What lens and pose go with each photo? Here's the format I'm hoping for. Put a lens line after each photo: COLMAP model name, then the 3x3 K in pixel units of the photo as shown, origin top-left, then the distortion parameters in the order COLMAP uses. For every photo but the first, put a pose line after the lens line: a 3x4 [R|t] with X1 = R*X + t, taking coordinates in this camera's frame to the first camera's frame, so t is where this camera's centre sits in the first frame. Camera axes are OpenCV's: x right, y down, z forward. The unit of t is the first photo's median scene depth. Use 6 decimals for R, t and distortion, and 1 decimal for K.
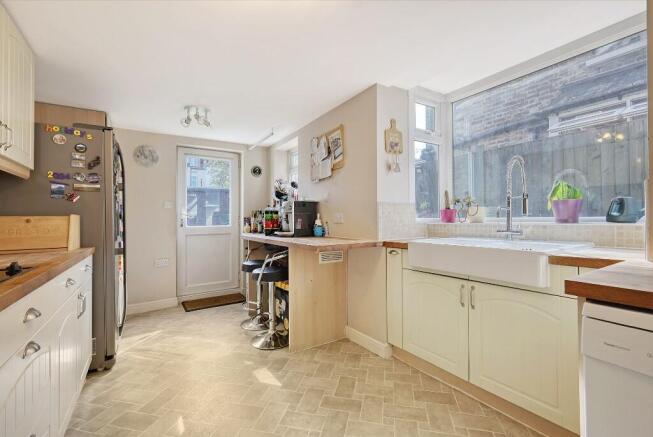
lens RADIAL K [[286.2, 0, 320.5], [0, 286.2, 214.1], [0, 0, 1]] dist [0.000591, 0.000589]
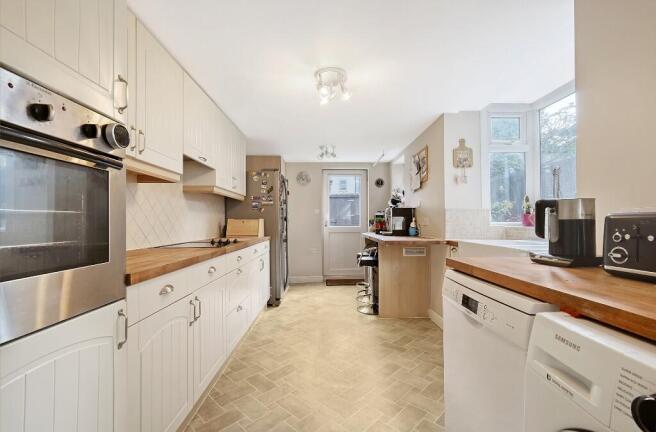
lens RADIAL K [[287.5, 0, 331.9], [0, 287.5, 219.2], [0, 0, 1]] dist [0.000591, 0.000589]
pose [[0.861890, 0.004887, -0.507071, 0.377654], [0.001579, 0.999923, 0.012322, -0.012325], [0.507092, -0.011421, 0.861816, -0.299138]]
